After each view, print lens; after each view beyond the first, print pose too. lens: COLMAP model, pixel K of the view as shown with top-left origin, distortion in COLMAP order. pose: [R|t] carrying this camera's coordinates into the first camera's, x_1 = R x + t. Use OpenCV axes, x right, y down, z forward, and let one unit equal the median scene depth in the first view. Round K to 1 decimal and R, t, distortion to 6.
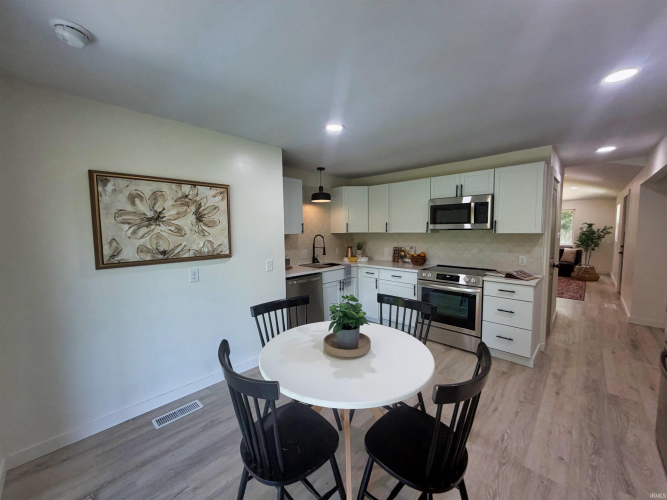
lens RADIAL K [[266.9, 0, 332.0], [0, 266.9, 249.5], [0, 0, 1]] dist [0.001545, -0.000014]
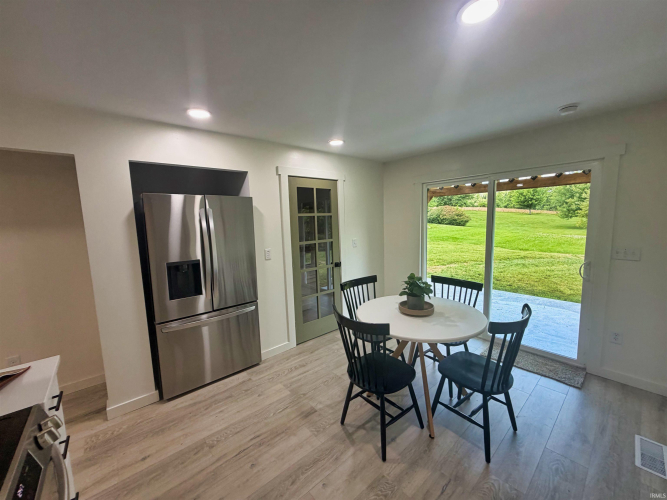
lens RADIAL K [[266.9, 0, 332.0], [0, 266.9, 249.5], [0, 0, 1]] dist [0.001545, -0.000014]
pose [[-0.994591, 0.030183, 0.099388, 0.298340], [0.048561, 0.980959, 0.188046, -0.194301], [-0.091820, 0.191856, -0.977118, 2.034785]]
